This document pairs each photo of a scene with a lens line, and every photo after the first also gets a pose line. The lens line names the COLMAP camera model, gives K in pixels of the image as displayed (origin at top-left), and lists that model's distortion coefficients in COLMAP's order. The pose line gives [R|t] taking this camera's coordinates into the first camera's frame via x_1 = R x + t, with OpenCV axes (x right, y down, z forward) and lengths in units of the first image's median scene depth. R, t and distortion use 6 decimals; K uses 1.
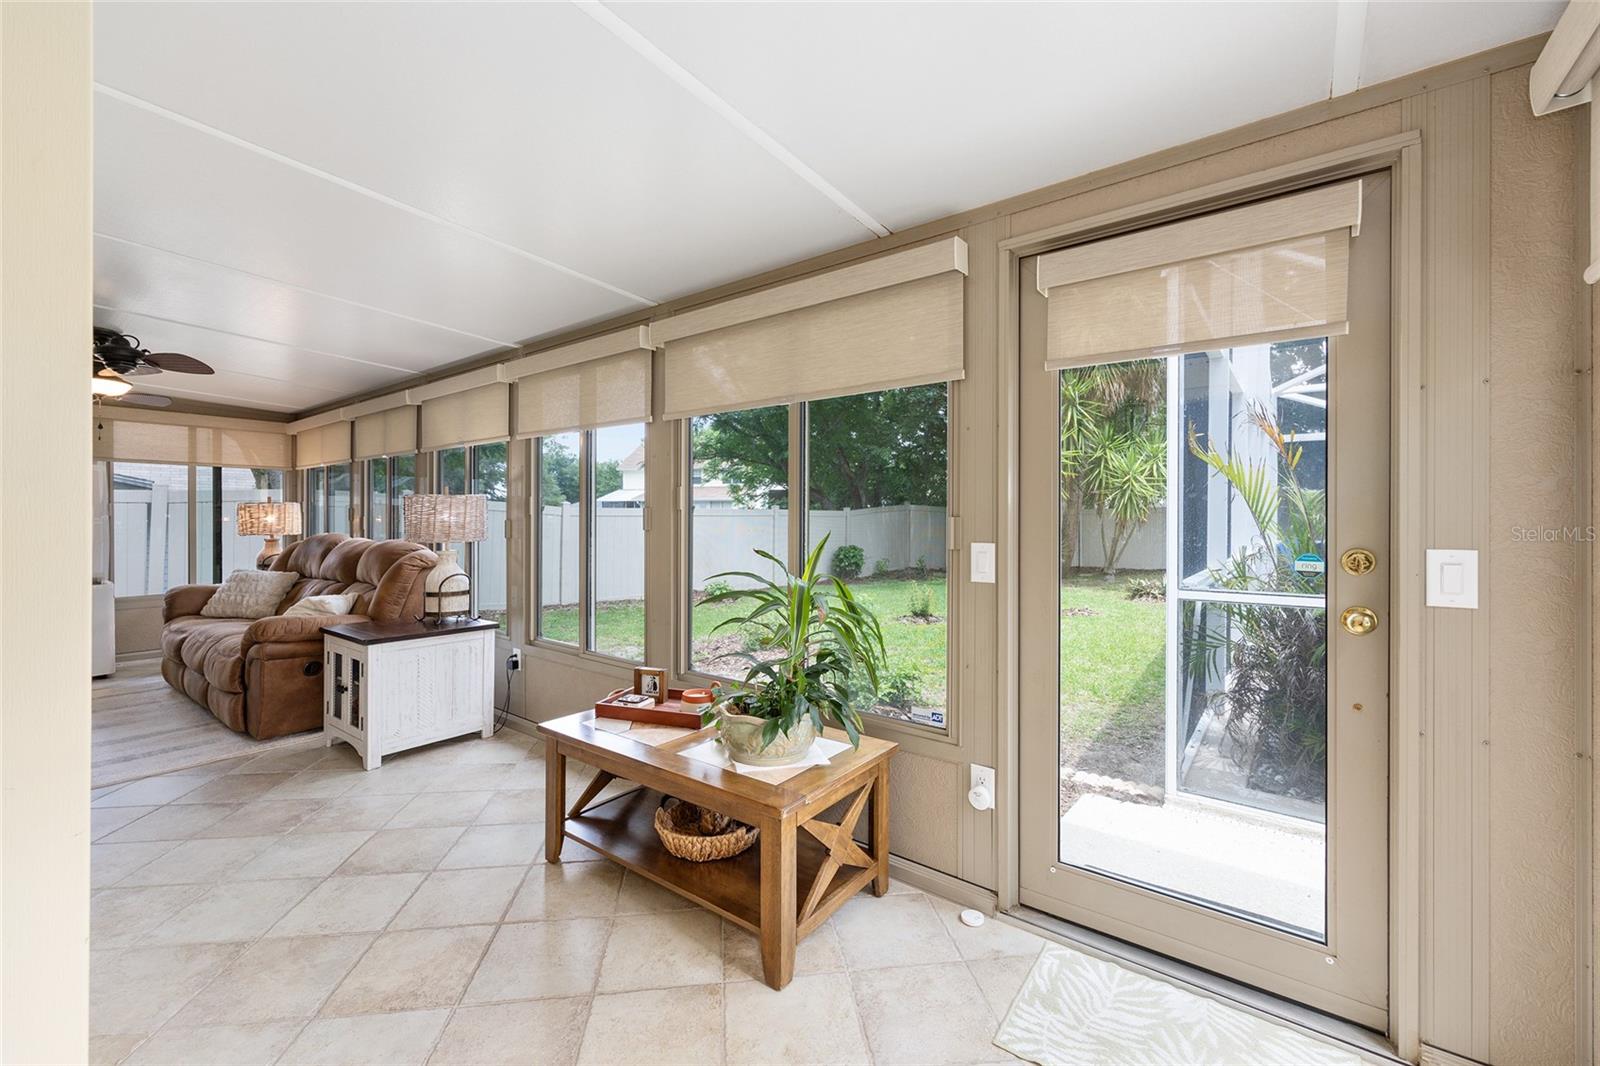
lens RADIAL K [[640.2, 0, 806.8], [0, 640.2, 523.1], [0, 0, 1]] dist [0.002226, 0.000337]
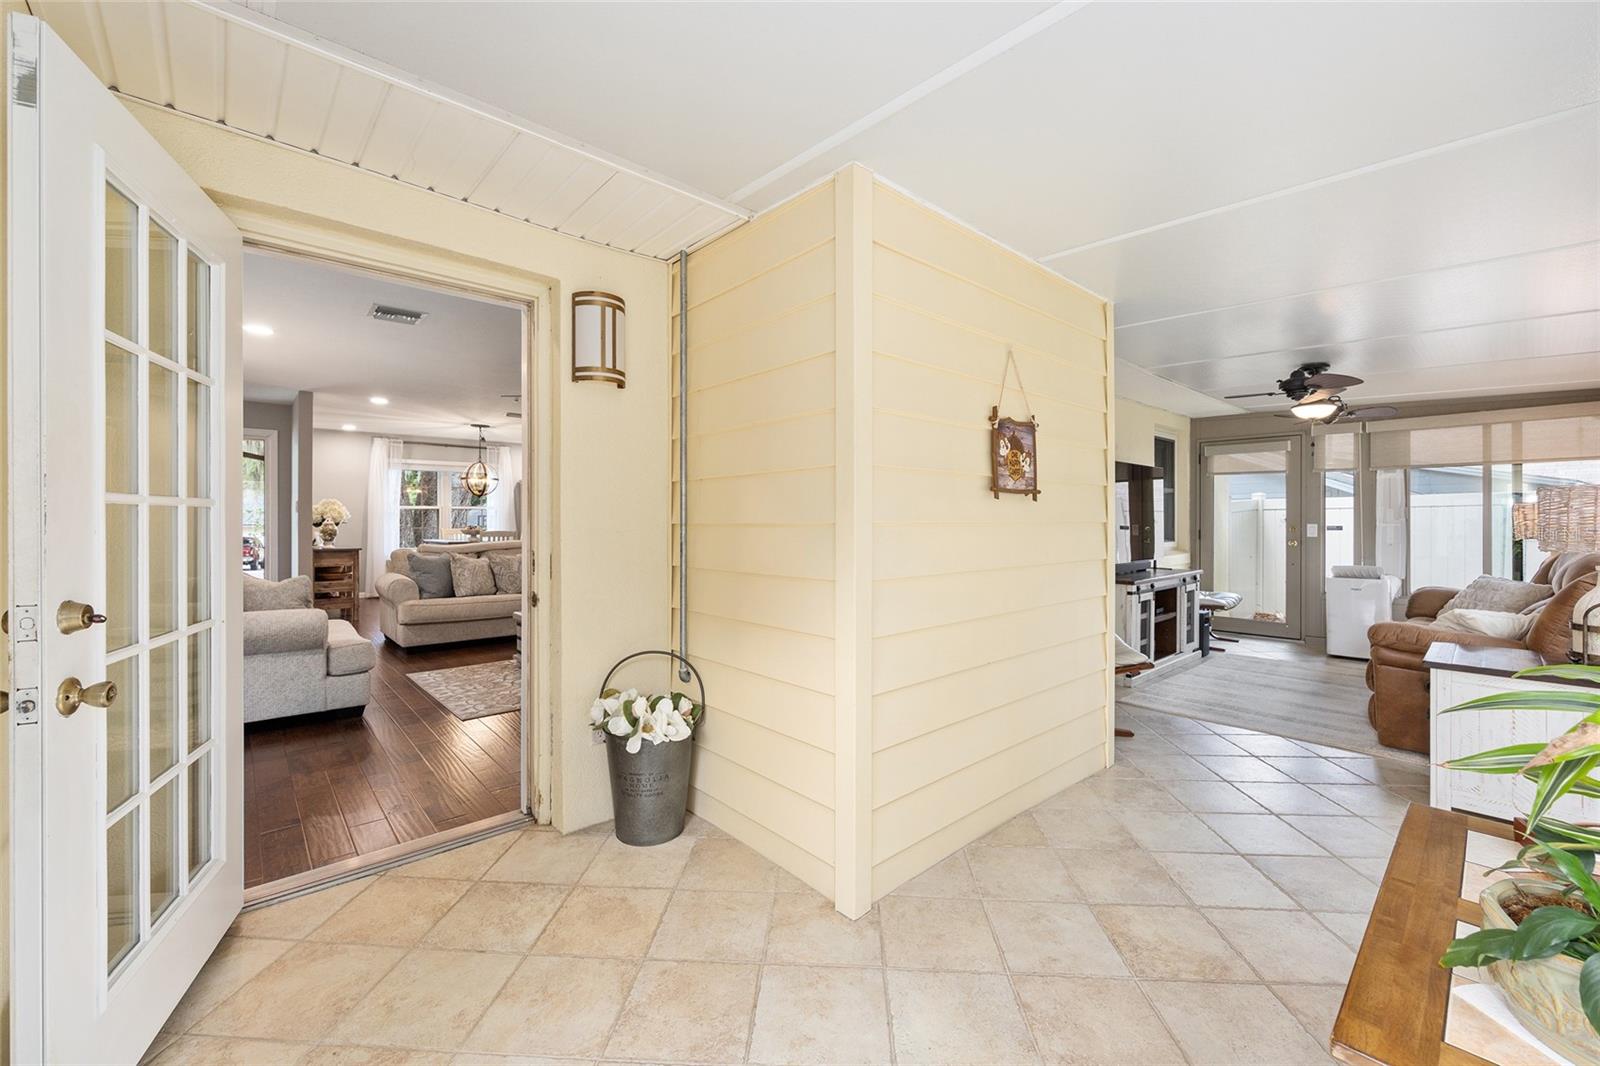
lens RADIAL K [[640.2, 0, 807.2], [0, 640.2, 522.2], [0, 0, 1]] dist [0.002226, 0.000337]
pose [[-0.177378, -0.001481, -0.984142, 0.503046], [-0.004943, 0.999988, -0.000613, 0.002071], [0.984130, 0.004756, -0.177383, 0.551382]]
